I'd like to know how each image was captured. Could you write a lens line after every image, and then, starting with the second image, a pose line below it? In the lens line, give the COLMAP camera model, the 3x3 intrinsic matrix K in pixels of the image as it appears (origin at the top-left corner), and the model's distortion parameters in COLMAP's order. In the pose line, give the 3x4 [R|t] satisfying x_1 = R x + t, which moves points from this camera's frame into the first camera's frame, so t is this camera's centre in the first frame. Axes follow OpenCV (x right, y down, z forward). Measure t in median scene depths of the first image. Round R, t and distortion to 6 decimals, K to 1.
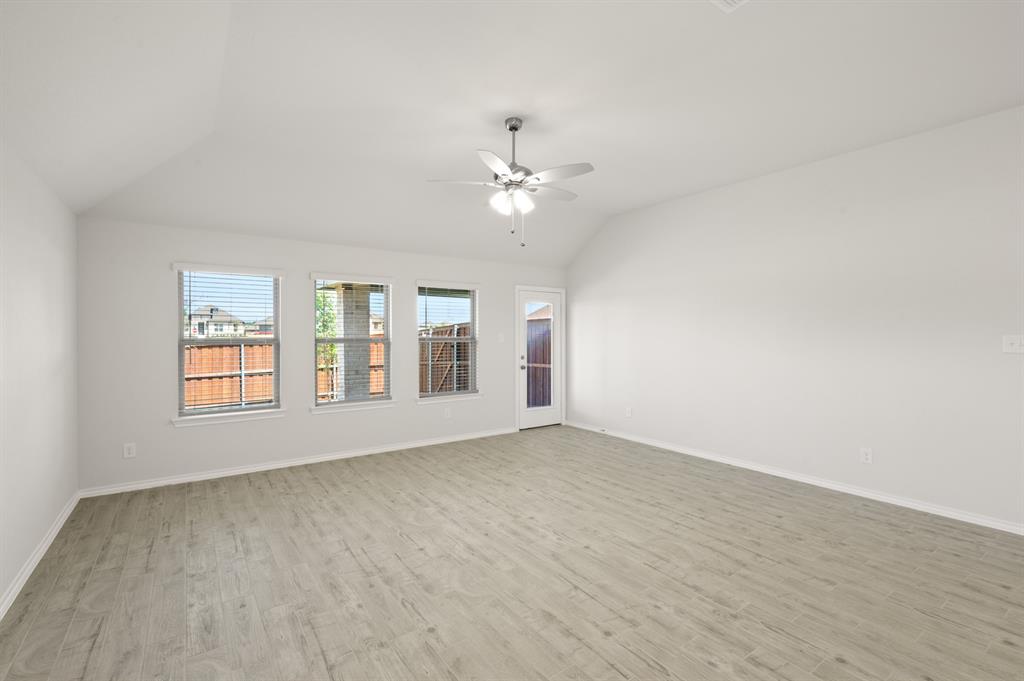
lens RADIAL K [[459.4, 0, 512.1], [0, 459.4, 344.2], [0, 0, 1]] dist [-0.001004, 0.000092]
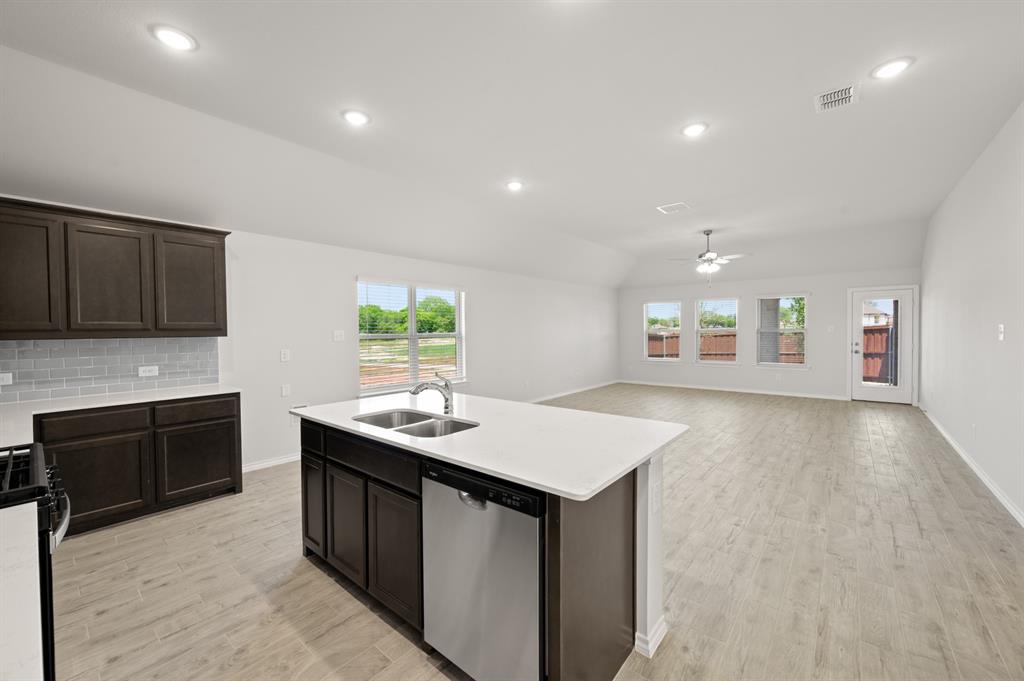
lens RADIAL K [[404.6, 0, 511.2], [0, 404.6, 337.8], [0, 0, 1]] dist [-0.001943, 0.000197]
pose [[0.252712, 0.015512, -0.967417, 1.710968], [-0.008928, 0.999866, 0.013700, 0.009463], [0.967500, 0.005175, 0.252817, -0.437683]]
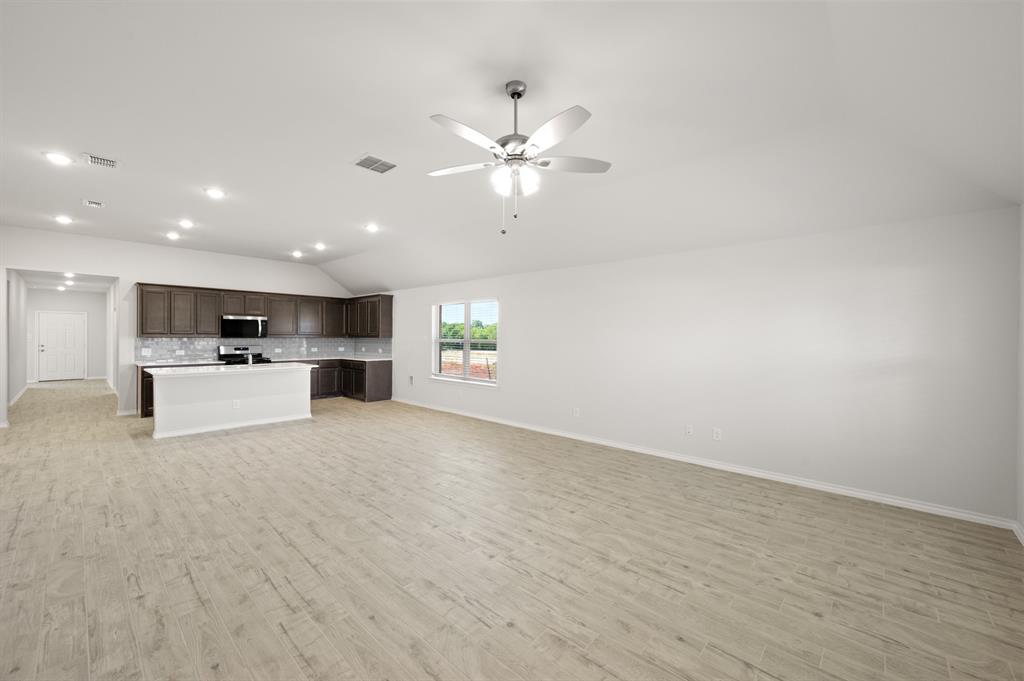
lens RADIAL K [[404.6, 0, 509.3], [0, 404.6, 337.6], [0, 0, 1]] dist [-0.001943, 0.000197]
pose [[-0.979609, -0.006324, -0.200816, 0.166306], [-0.010649, 0.999734, 0.020463, -0.037149], [0.200633, 0.022184, -0.979415, 1.775722]]
